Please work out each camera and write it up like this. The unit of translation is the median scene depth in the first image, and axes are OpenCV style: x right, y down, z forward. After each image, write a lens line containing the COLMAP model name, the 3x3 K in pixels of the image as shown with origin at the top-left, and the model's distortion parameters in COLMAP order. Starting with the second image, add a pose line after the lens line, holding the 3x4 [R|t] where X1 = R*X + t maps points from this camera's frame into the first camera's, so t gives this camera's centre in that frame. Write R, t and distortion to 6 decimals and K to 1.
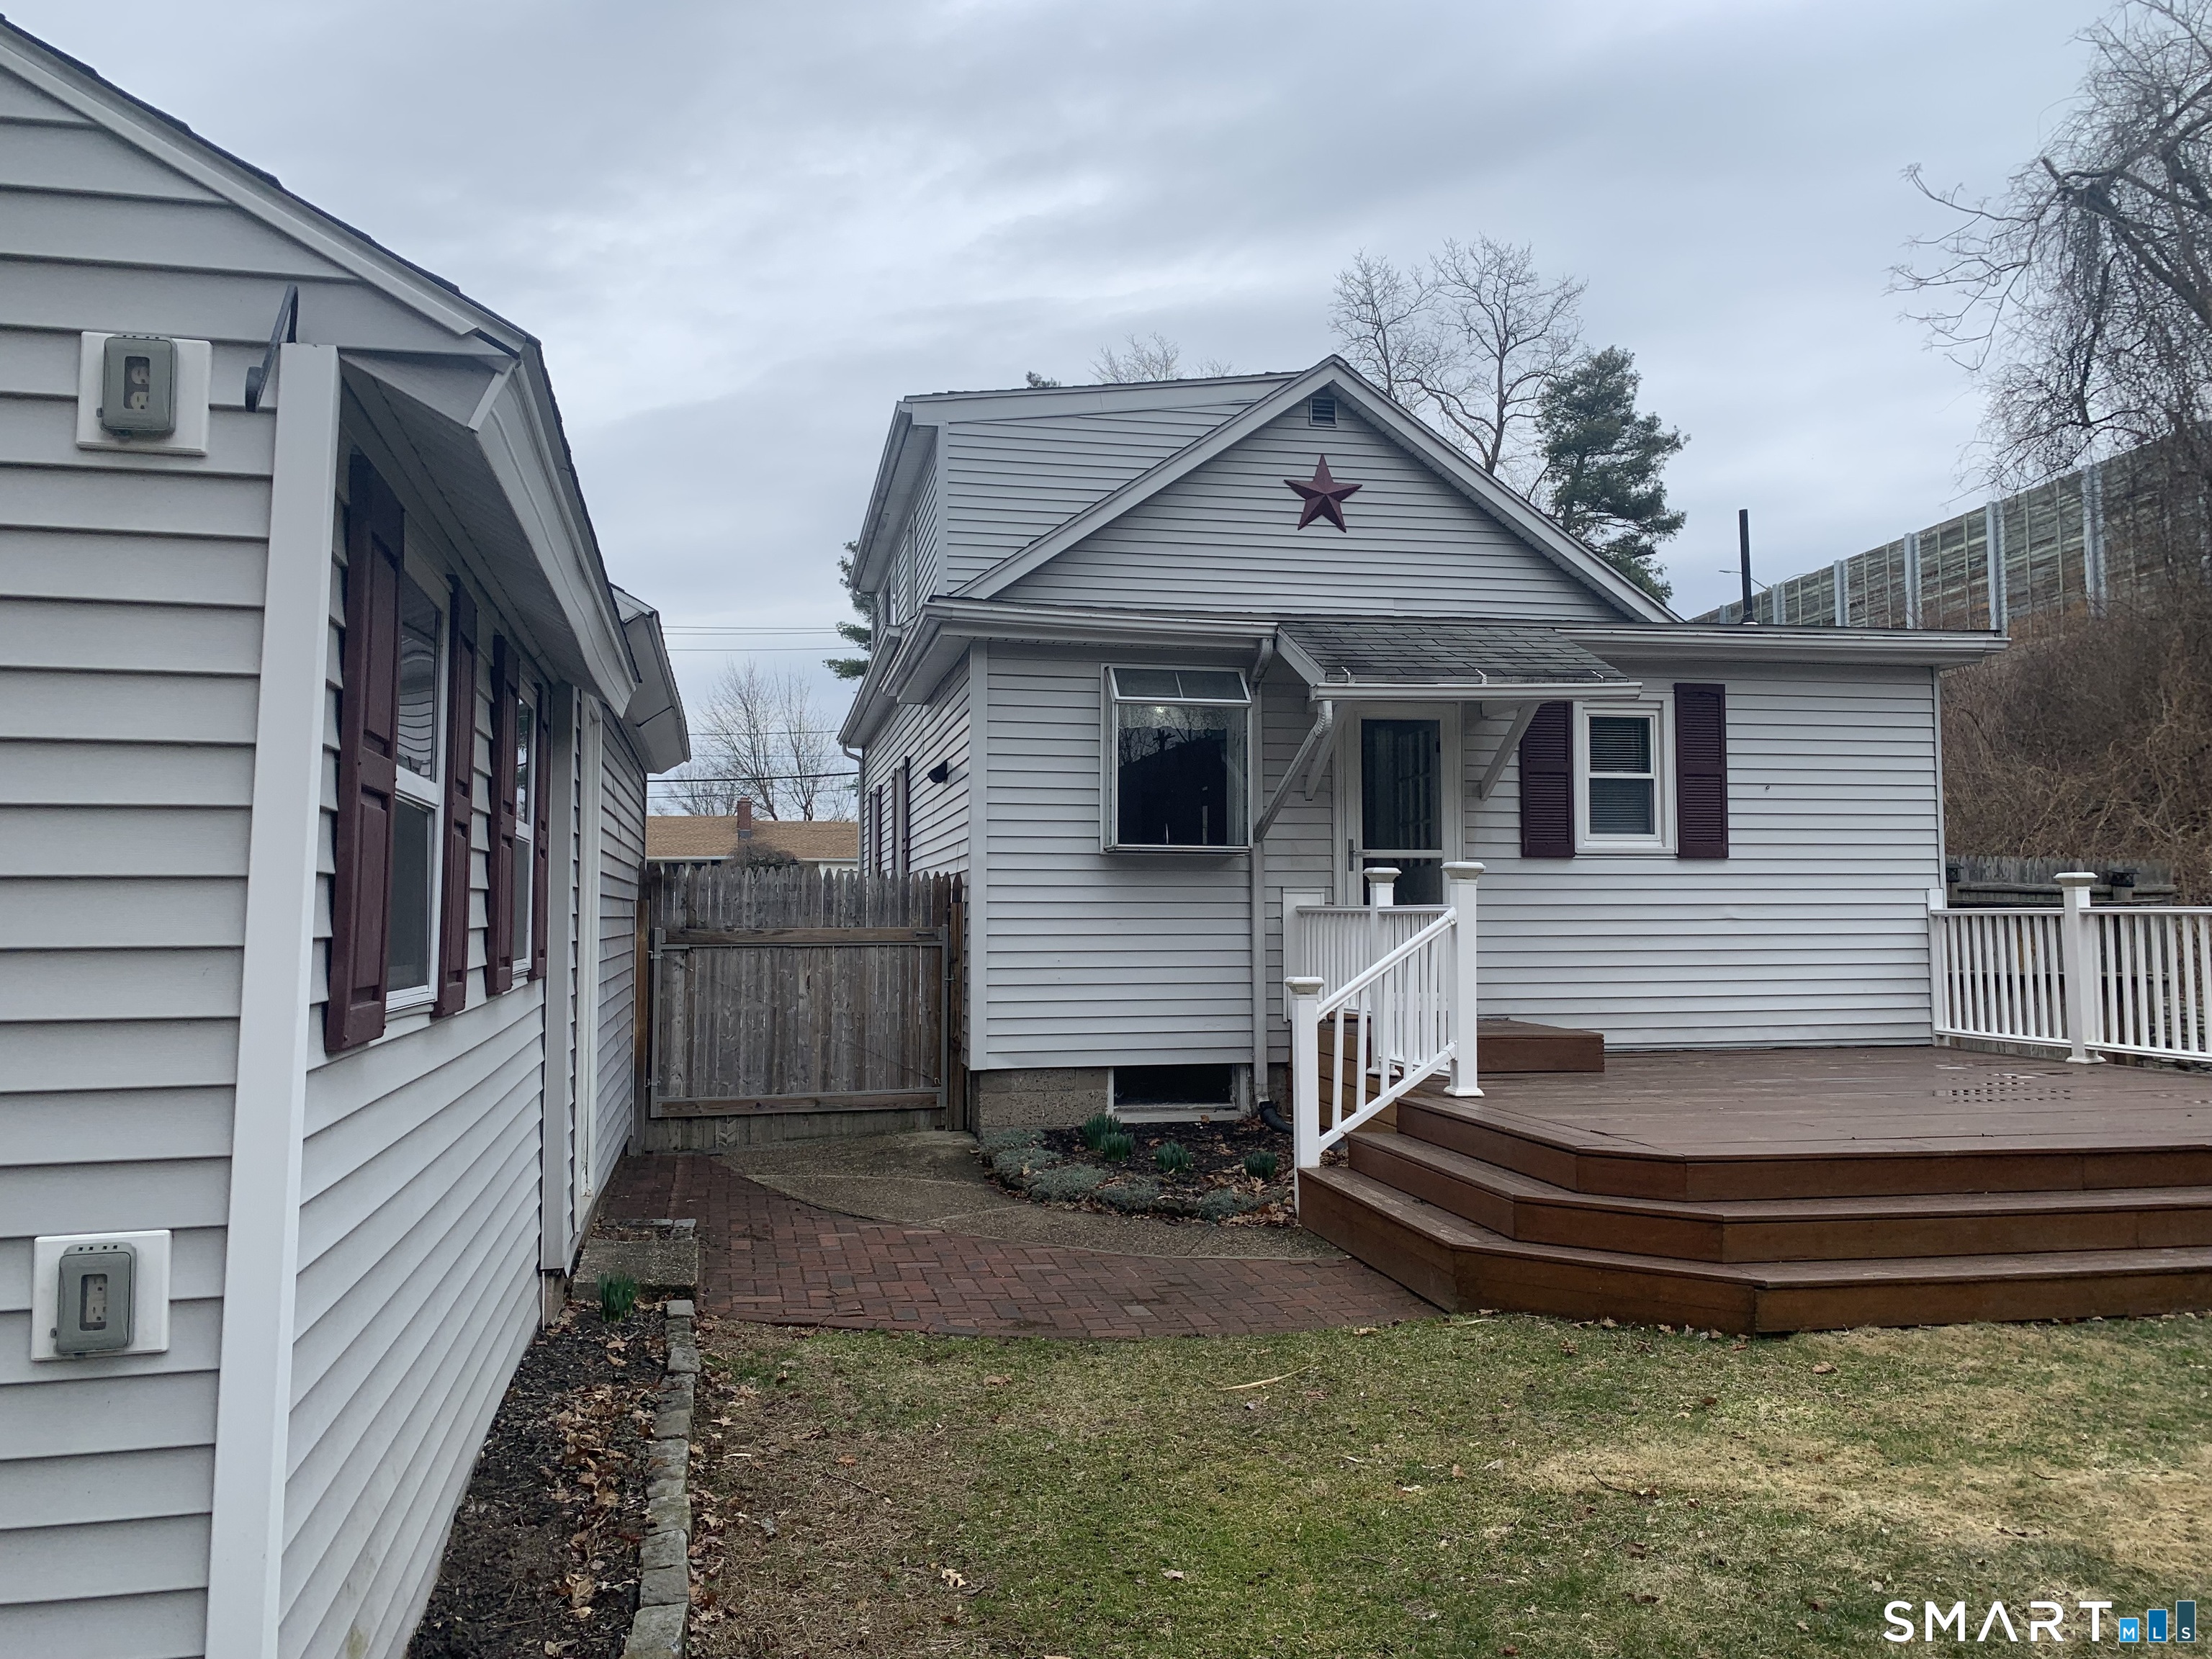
lens RADIAL K [[1668.8, 0, 1106.8], [0, 1668.8, 821.0], [0, 0, 1]] dist [0.057033, -0.007275]
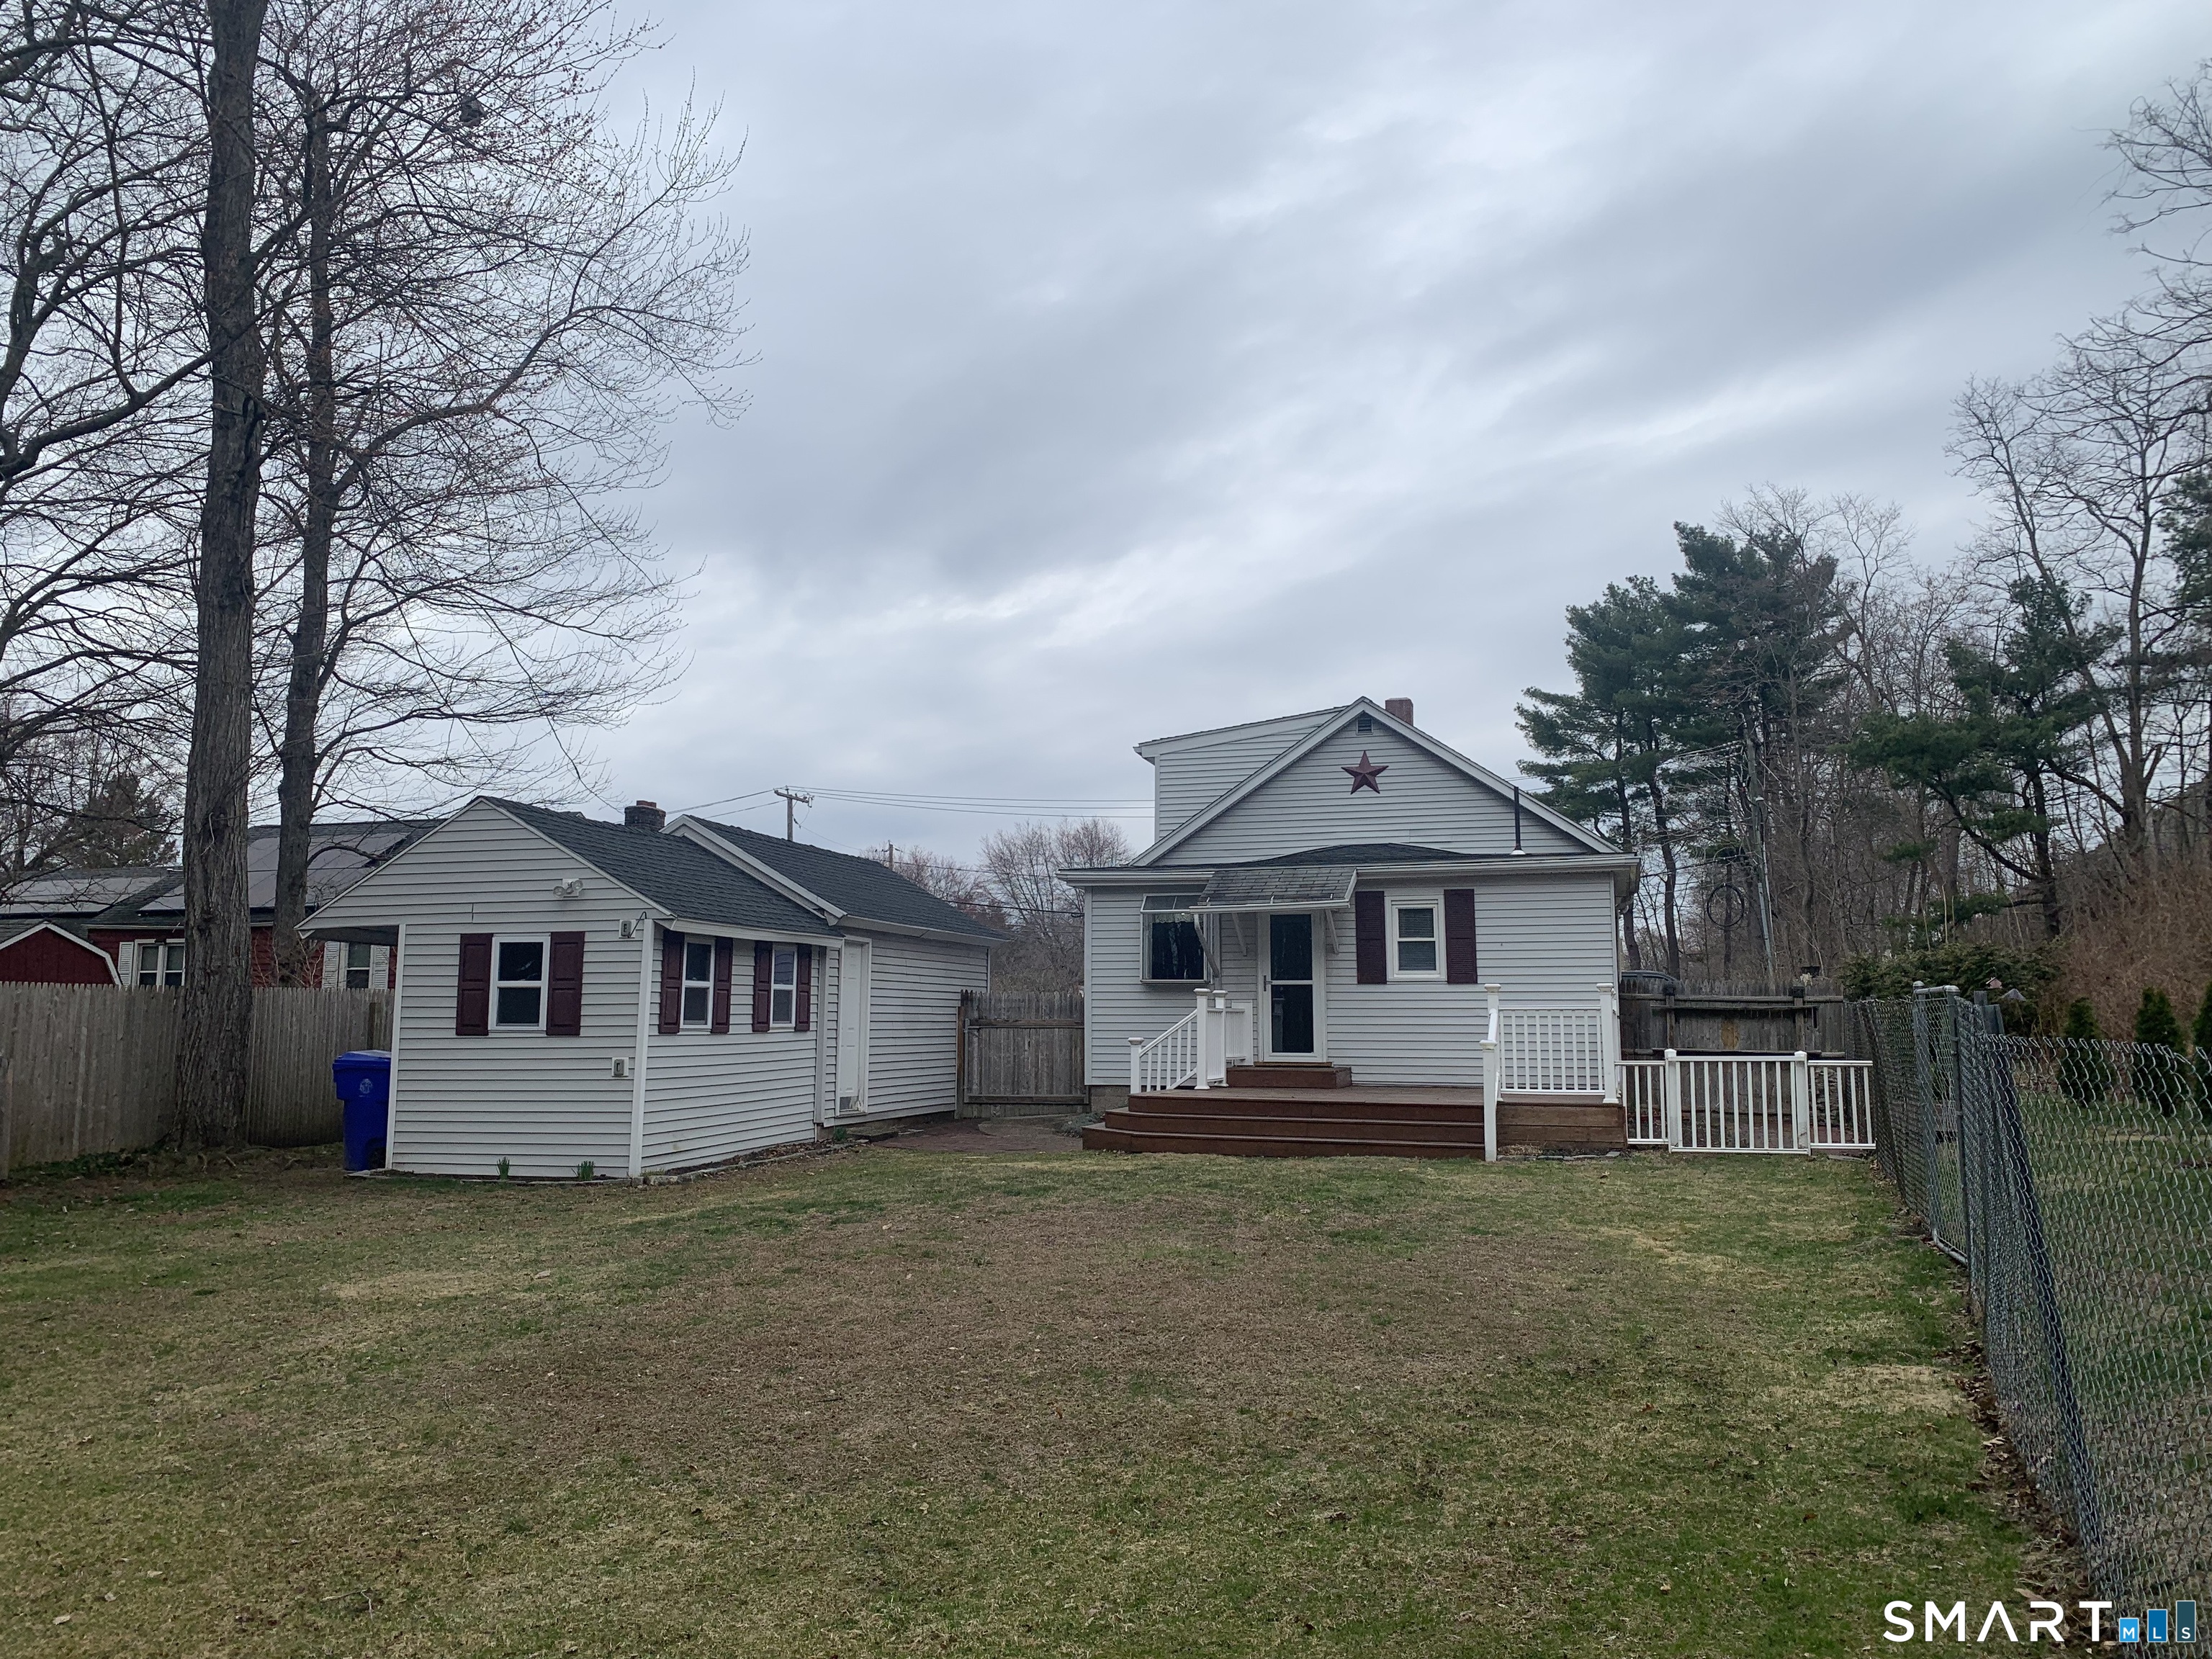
lens RADIAL K [[1668.8, 0, 1101.5], [0, 1668.8, 823.8], [0, 0, 1]] dist [0.057033, -0.007275]
pose [[0.873396, -0.054889, -0.483907, 0.915041], [0.024888, 0.997361, -0.068208, -0.037261], [0.486374, 0.047529, 0.872457, -0.823358]]
